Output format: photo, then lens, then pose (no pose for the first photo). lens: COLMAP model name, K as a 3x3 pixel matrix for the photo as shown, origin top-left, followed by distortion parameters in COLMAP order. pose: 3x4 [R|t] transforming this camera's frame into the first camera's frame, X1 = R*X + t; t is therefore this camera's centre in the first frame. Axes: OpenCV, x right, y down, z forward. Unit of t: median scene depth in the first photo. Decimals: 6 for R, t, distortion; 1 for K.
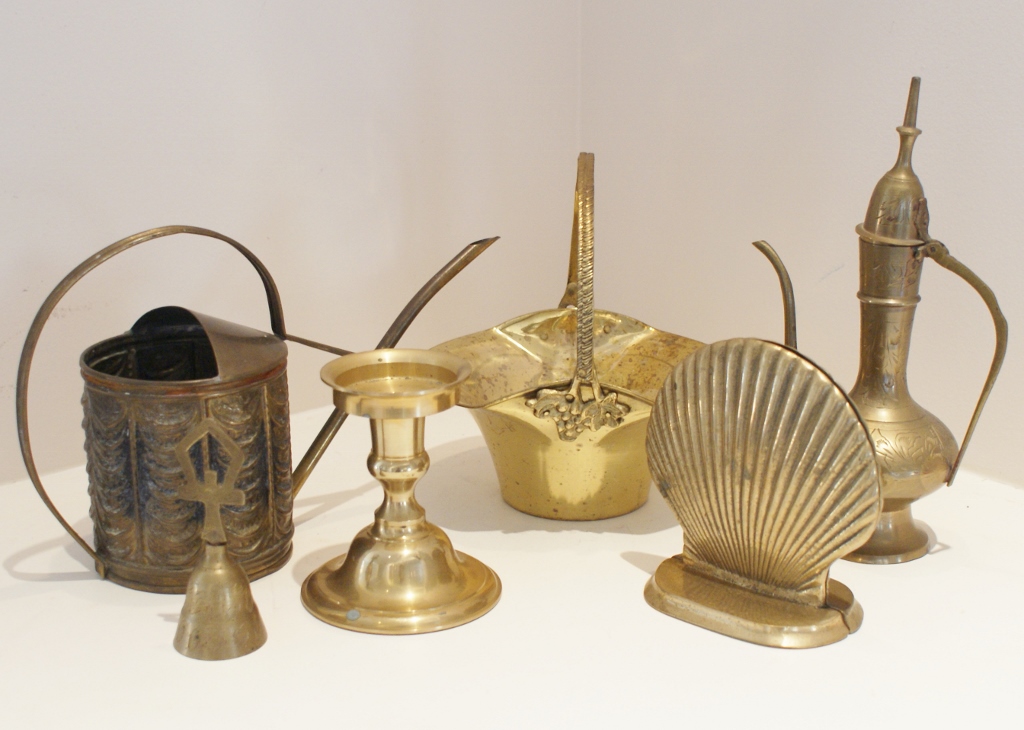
lens RADIAL K [[1642.5, 0, 512.0], [0, 1642.5, 365.0], [0, 0, 1]] dist [-0.000886, 0.012191]
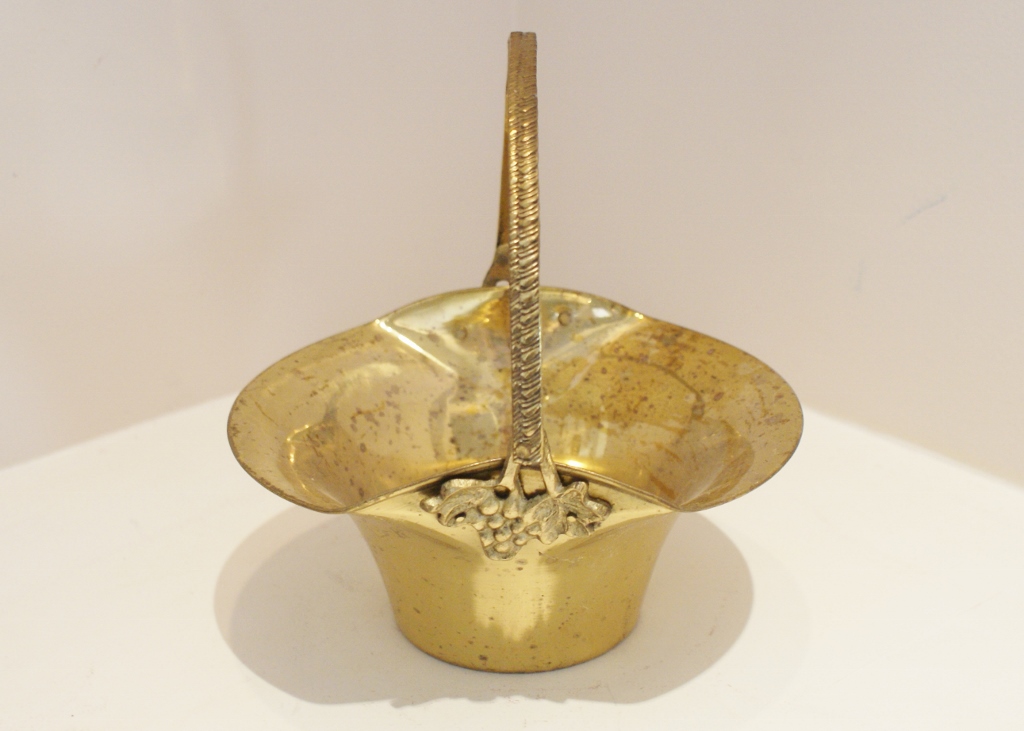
lens RADIAL K [[1642.5, 0, 512.0], [0, 1642.5, 365.5], [0, 0, 1]] dist [-0.000886, 0.012191]
pose [[0.999217, -0.027094, 0.028831, 0.023693], [0.023750, 0.993581, 0.110598, -0.082006], [-0.031642, -0.109827, 0.993447, 0.453344]]
